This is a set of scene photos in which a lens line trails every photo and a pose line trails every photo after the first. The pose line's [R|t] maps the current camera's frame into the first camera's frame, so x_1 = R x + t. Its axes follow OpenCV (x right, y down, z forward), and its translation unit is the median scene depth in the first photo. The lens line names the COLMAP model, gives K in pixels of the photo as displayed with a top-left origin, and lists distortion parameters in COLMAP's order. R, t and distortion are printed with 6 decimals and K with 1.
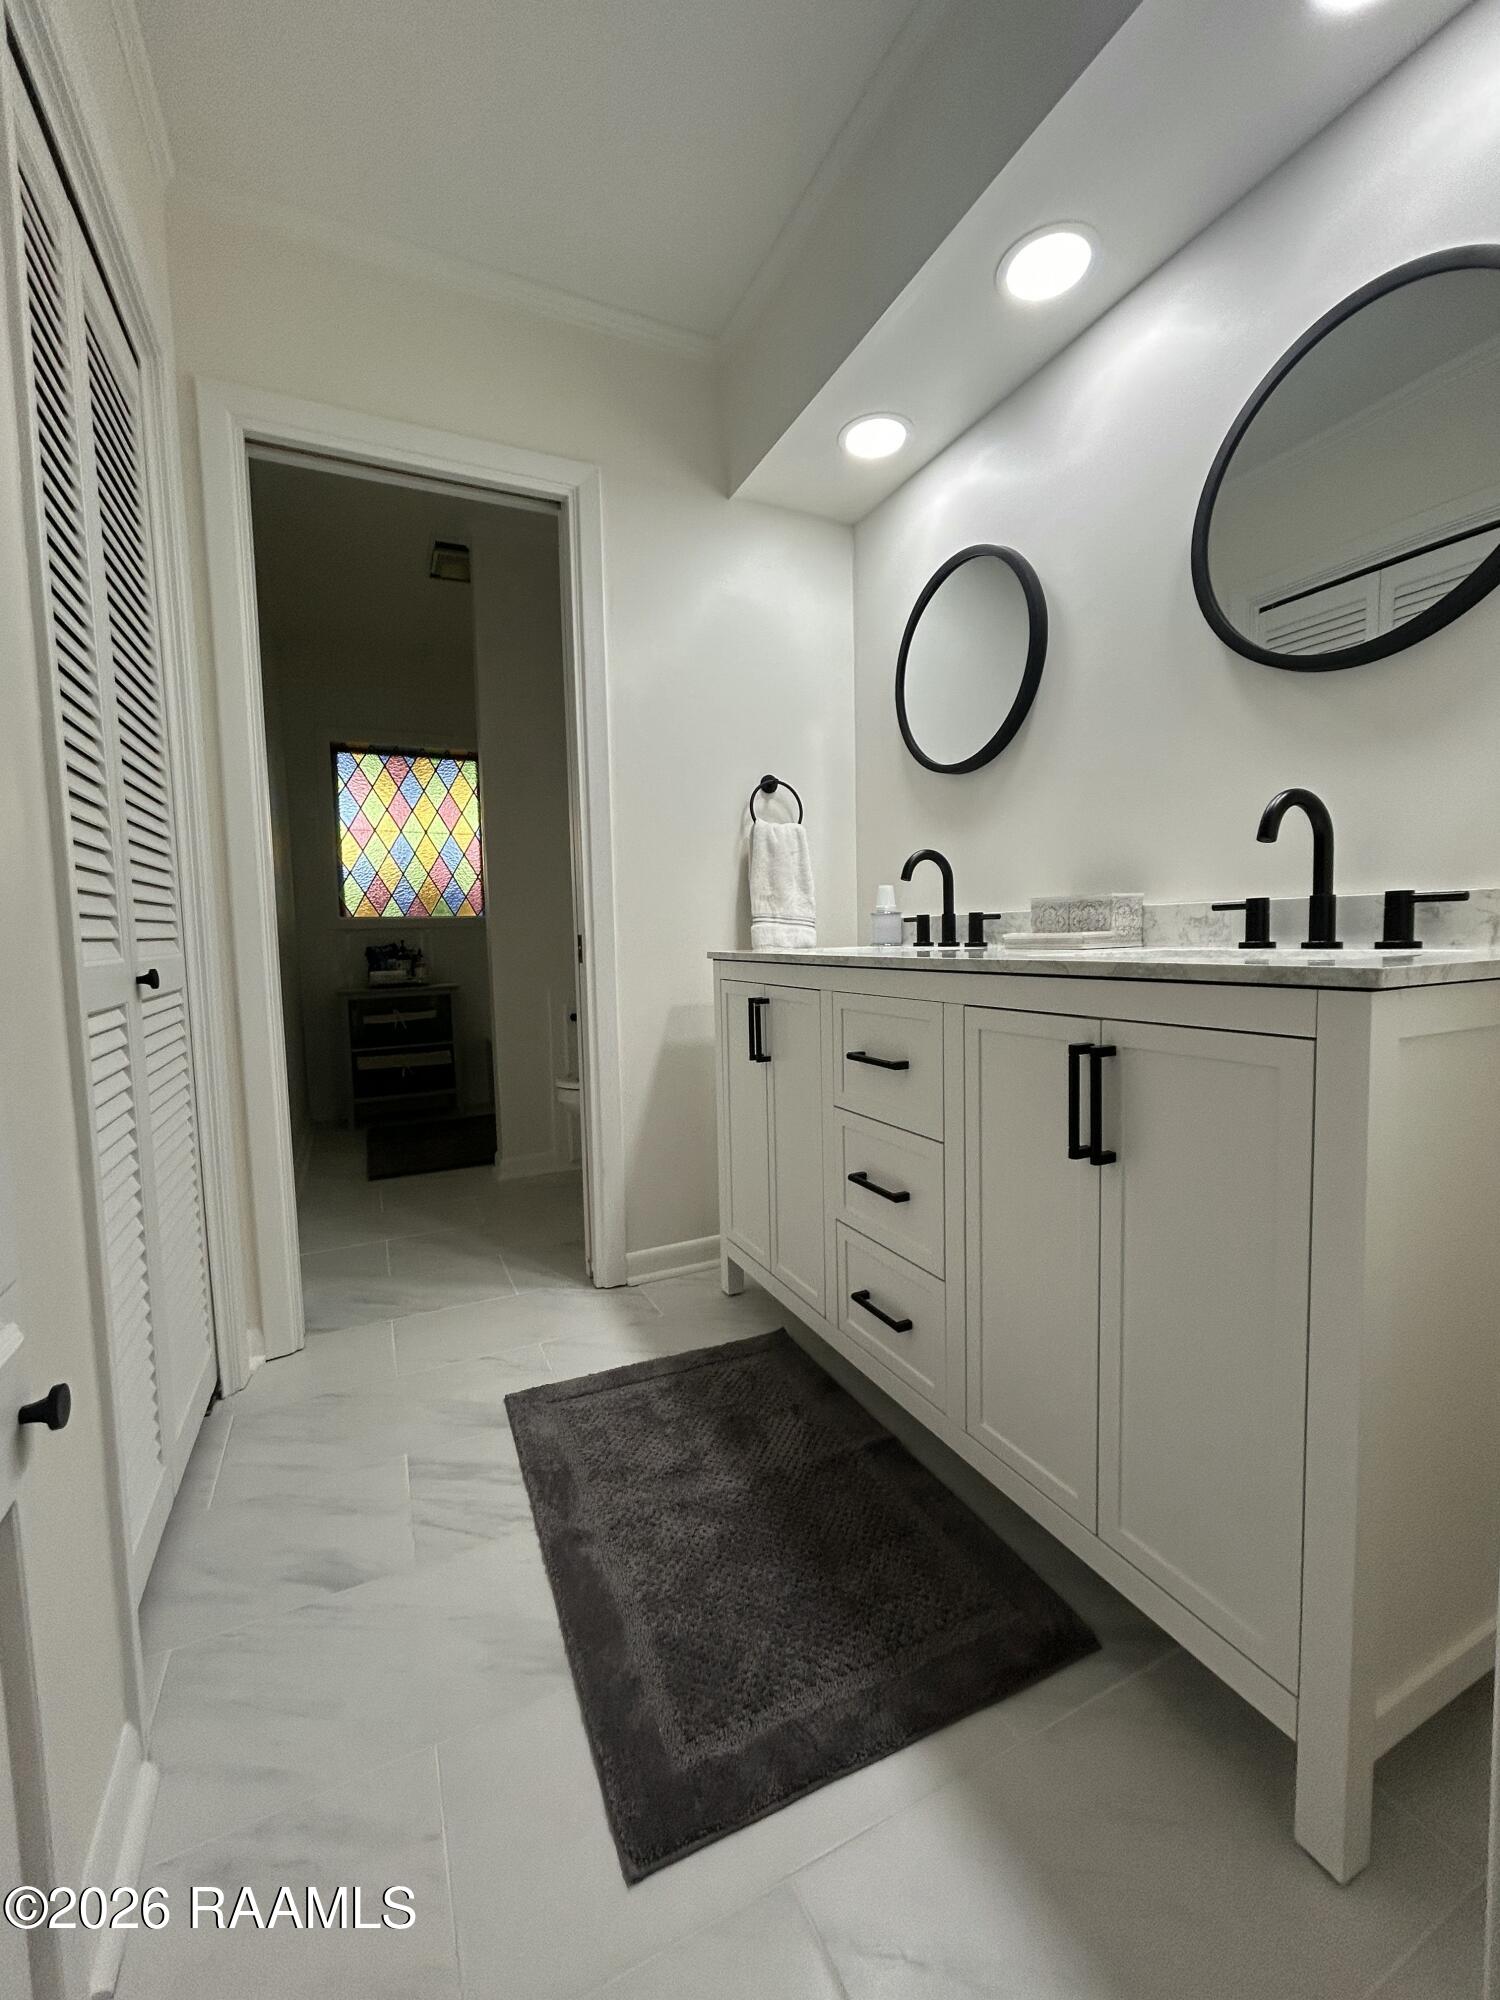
lens RADIAL K [[814.4, 0, 750.0], [0, 814.4, 1000.0], [0, 0, 1]] dist [-0.016867, 0.006806]
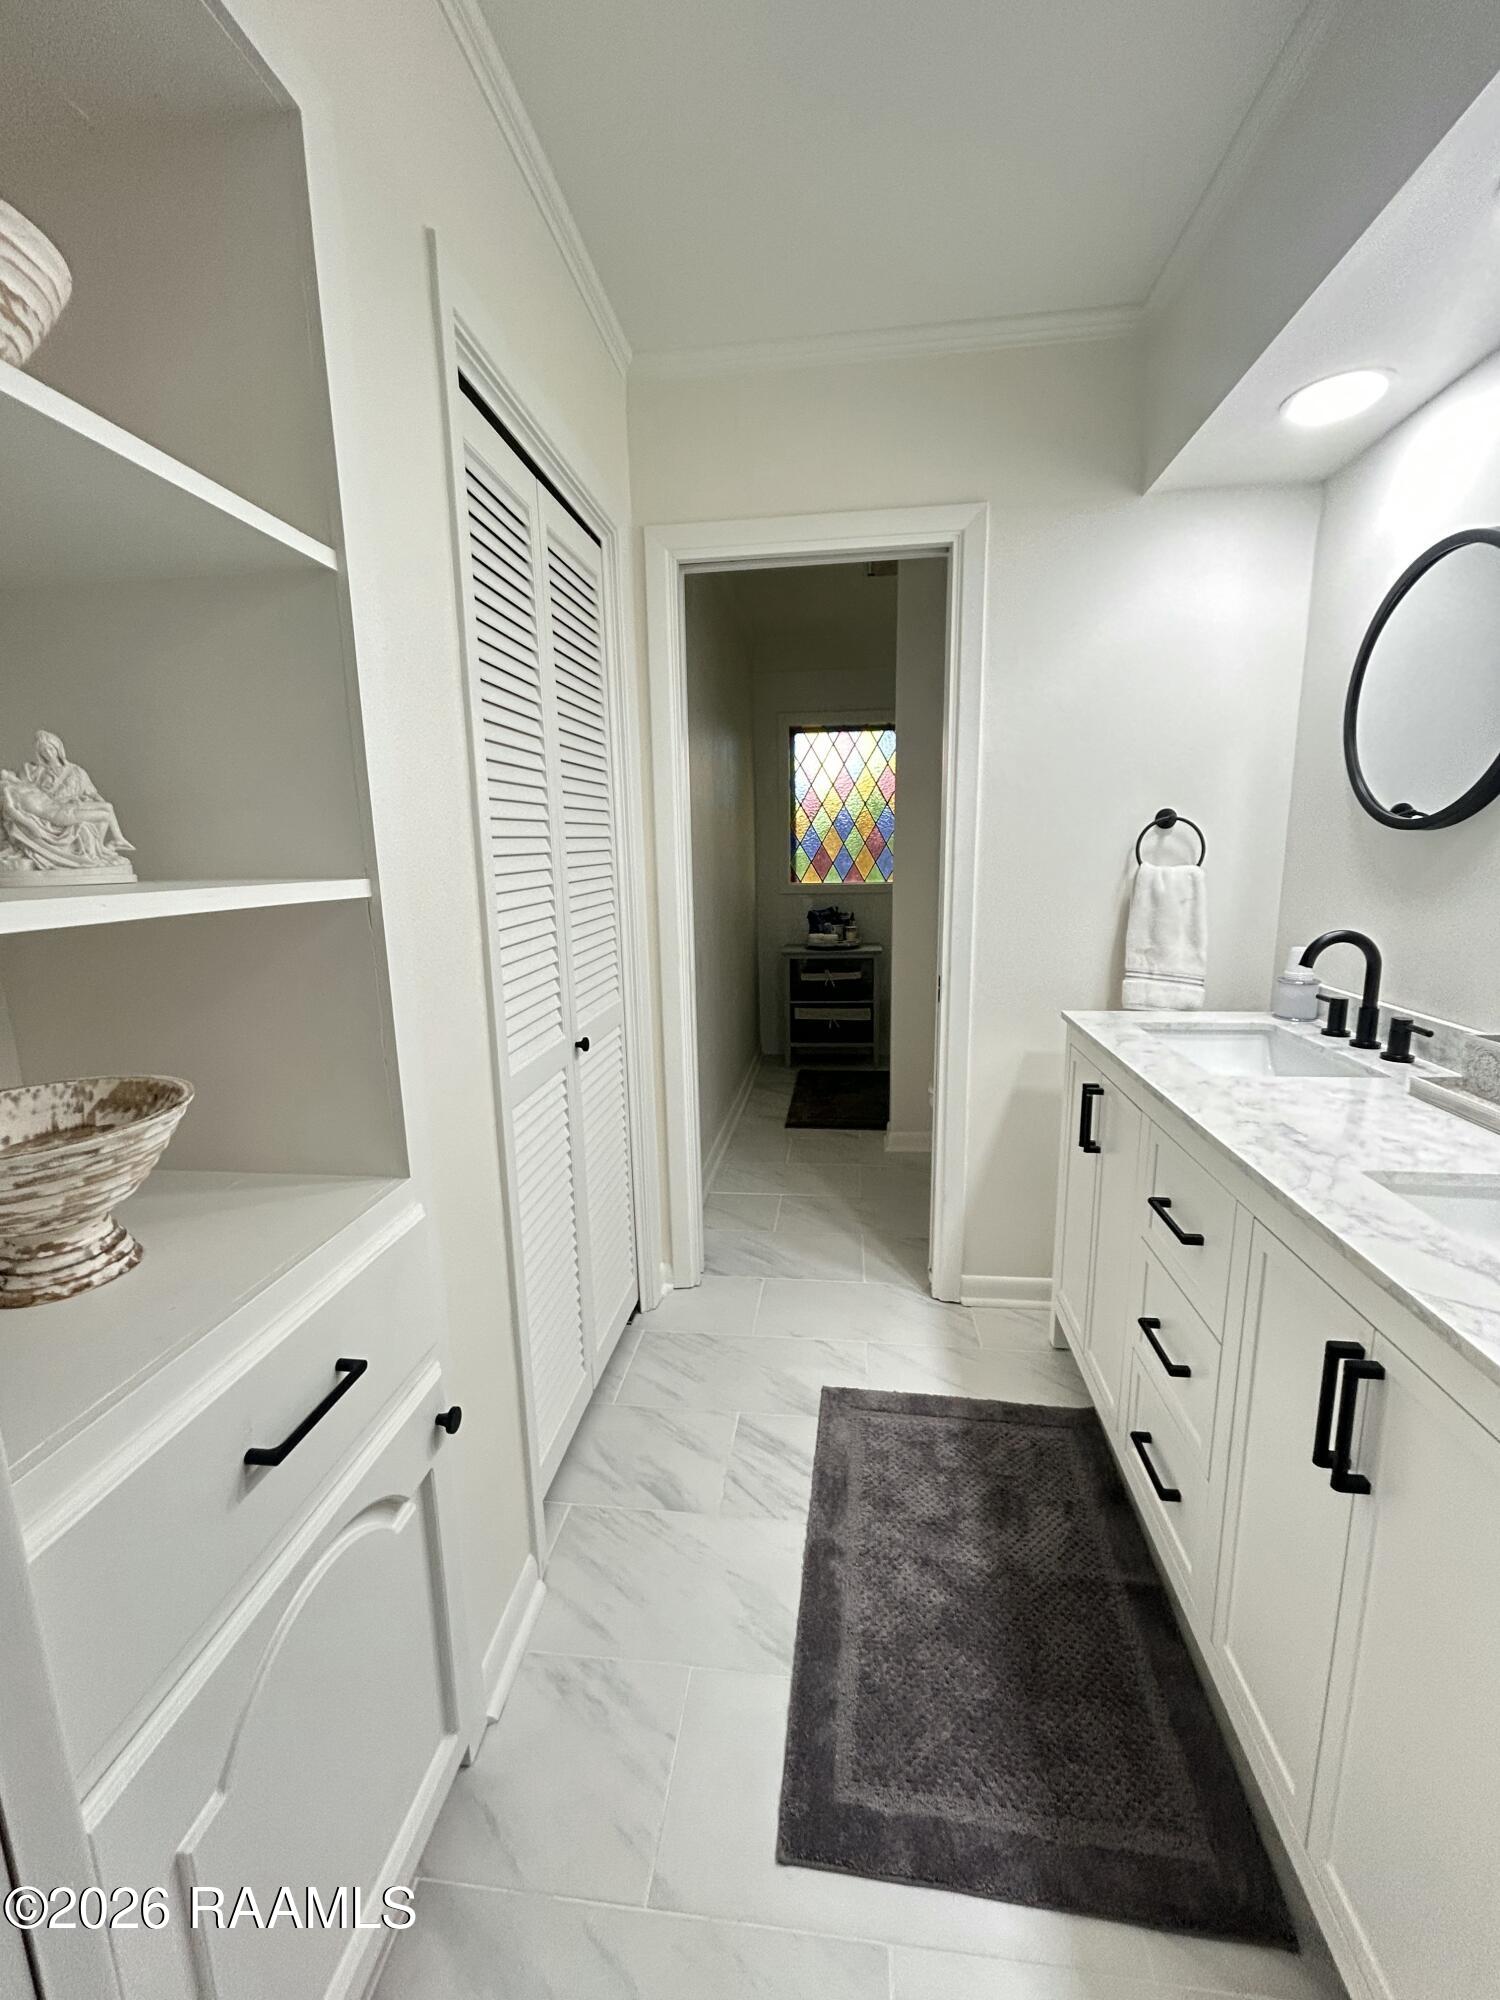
lens RADIAL K [[800.2, 0, 750.0], [0, 800.2, 1000.0], [0, 0, 1]] dist [-0.003197, 0.000630]
pose [[0.843952, 0.107140, -0.525609, 0.159817], [-0.044255, 0.990417, 0.130829, -0.216351], [0.534589, -0.087153, 0.840606, -0.000444]]
